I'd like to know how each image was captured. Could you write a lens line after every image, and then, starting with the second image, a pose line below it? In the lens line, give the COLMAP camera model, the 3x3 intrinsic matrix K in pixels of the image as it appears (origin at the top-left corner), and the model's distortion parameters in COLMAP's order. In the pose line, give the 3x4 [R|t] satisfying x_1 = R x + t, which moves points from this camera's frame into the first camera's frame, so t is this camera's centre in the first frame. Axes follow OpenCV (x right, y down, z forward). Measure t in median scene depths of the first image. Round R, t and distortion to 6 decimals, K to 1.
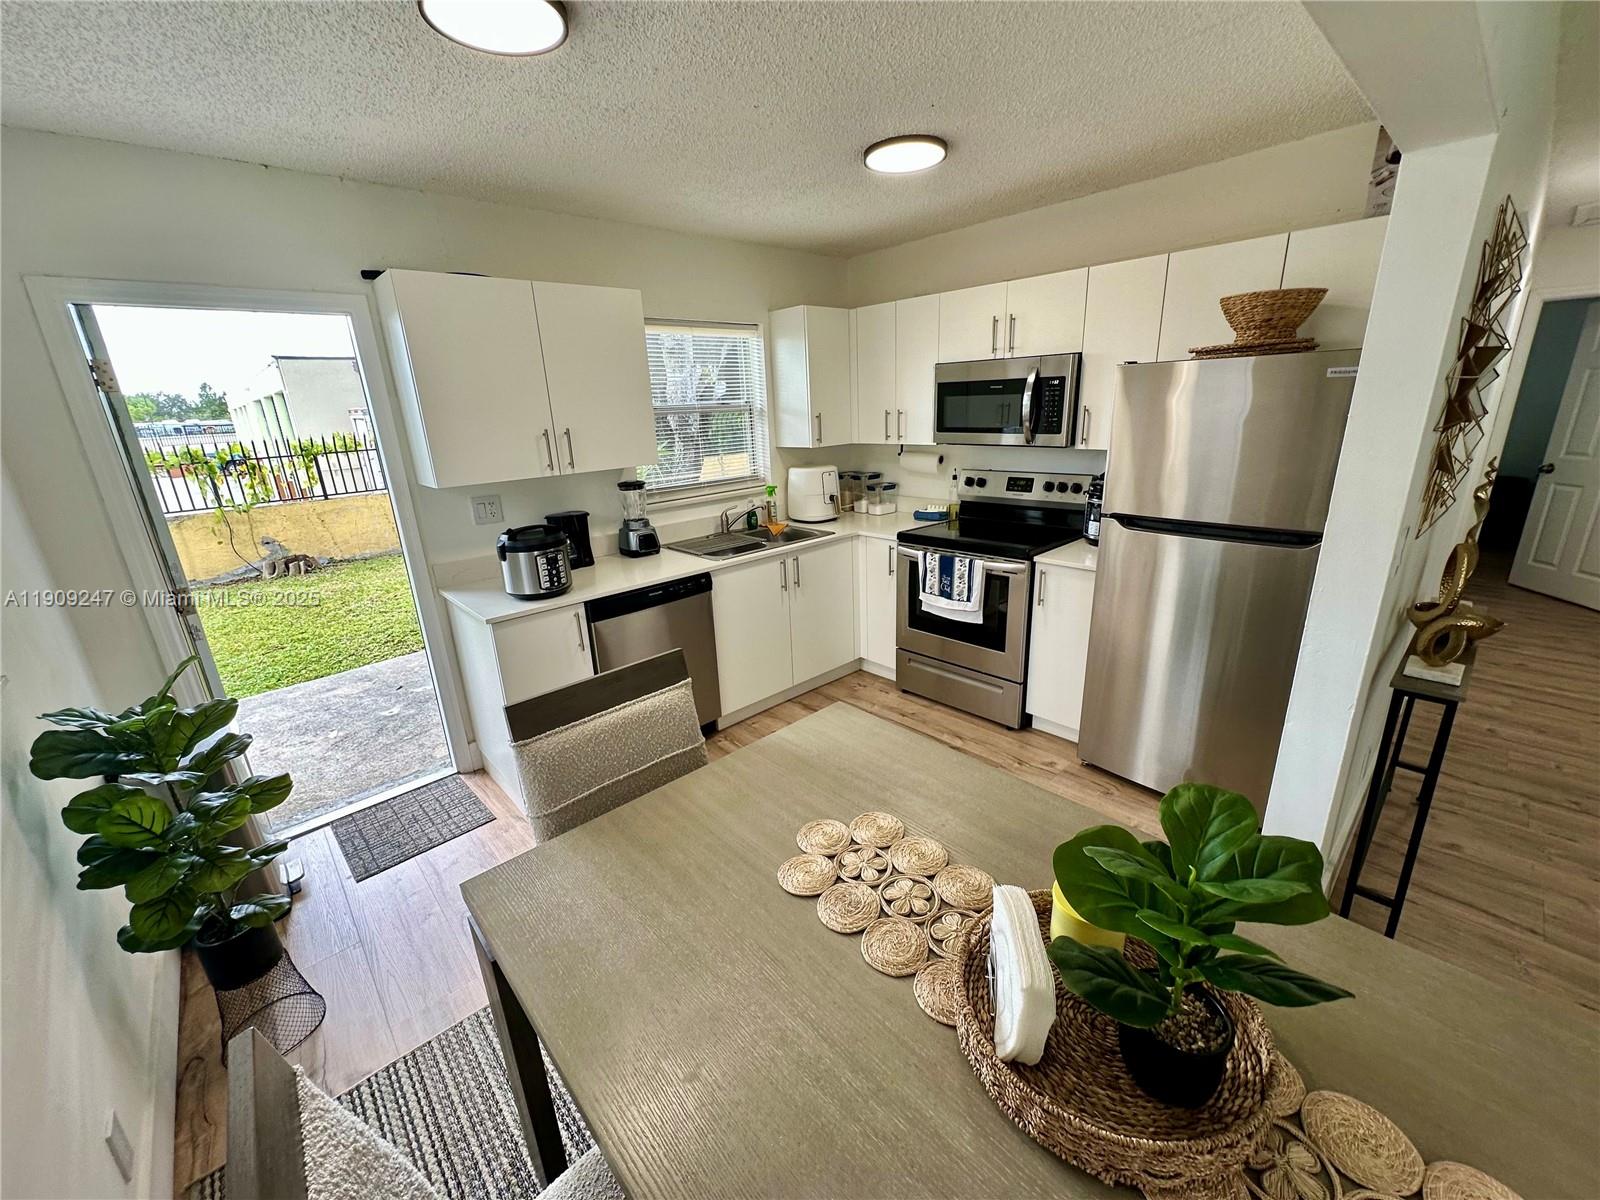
lens RADIAL K [[641.1, 0, 799.4], [0, 641.1, 604.0], [0, 0, 1]] dist [-0.001076, 0.000501]
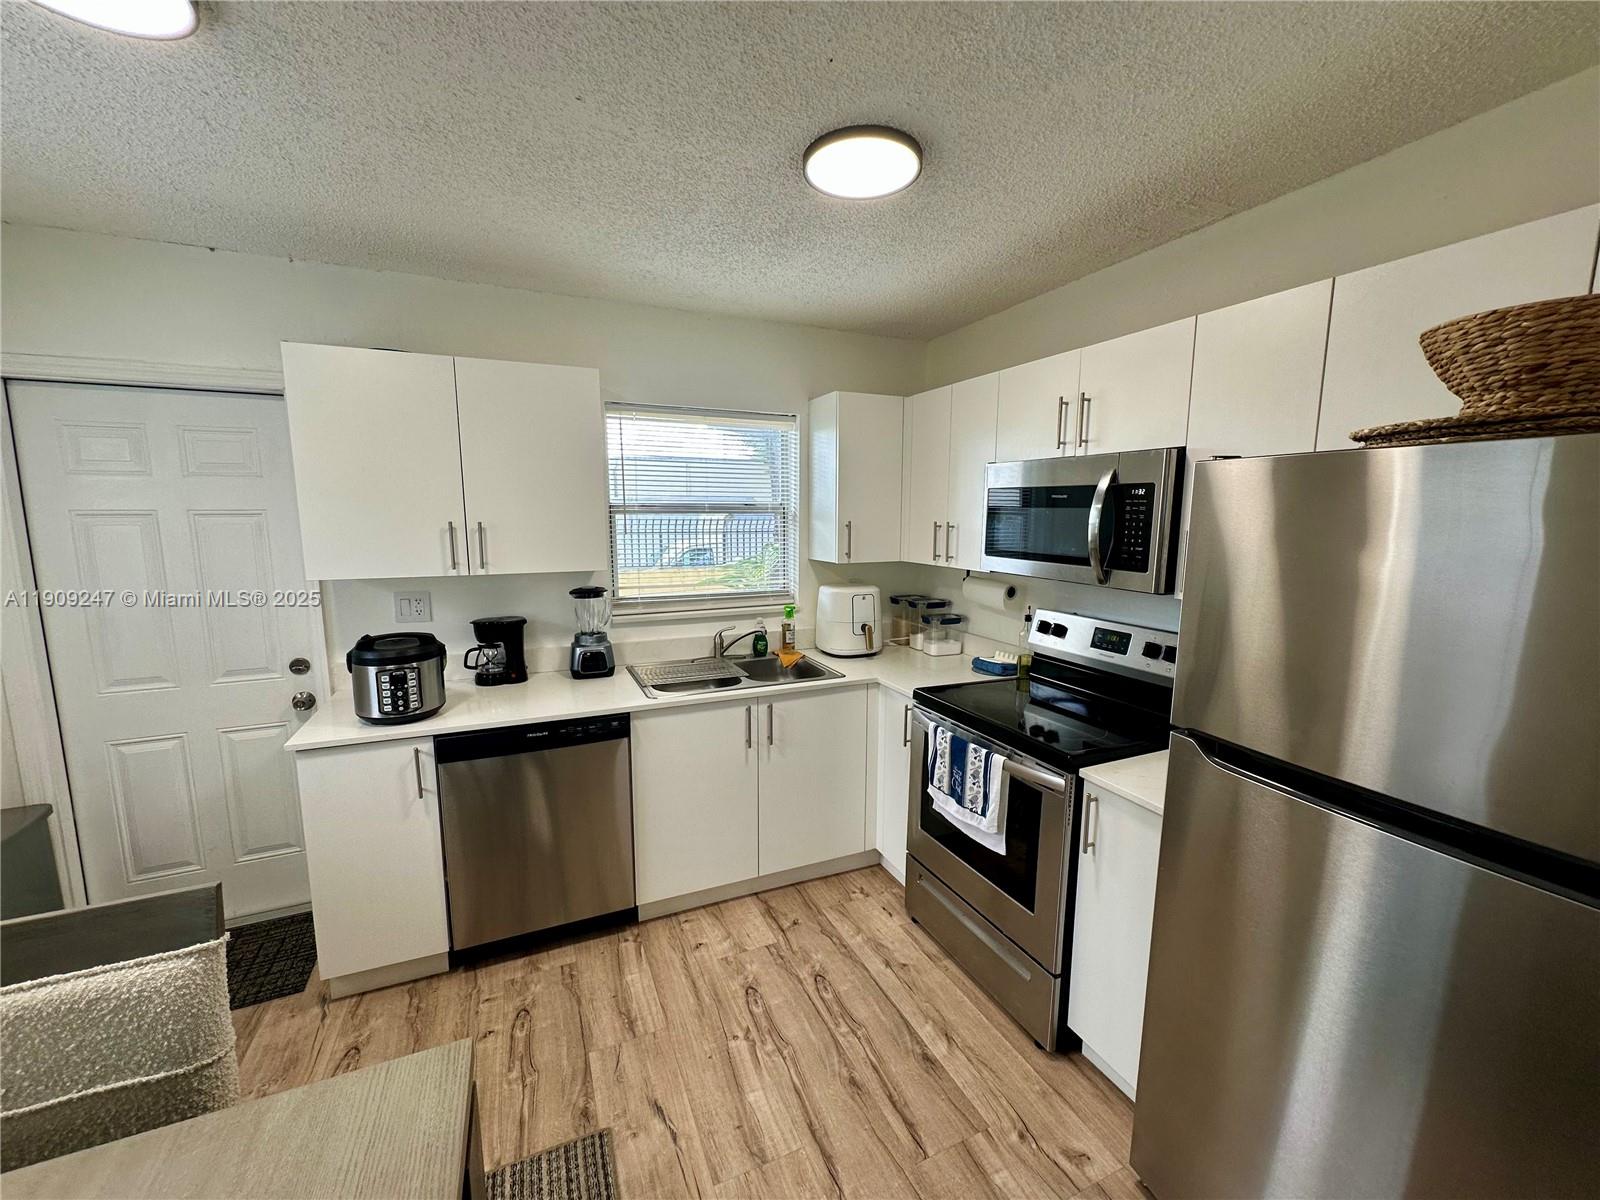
lens RADIAL K [[641.1, 0, 799.4], [0, 641.1, 604.0], [0, 0, 1]] dist [-0.001076, 0.000501]
pose [[0.943614, 0.091838, -0.318055, 0.257266], [-0.139635, 0.981518, -0.130861, -0.095905], [0.300159, 0.167894, 0.938998, 0.288497]]
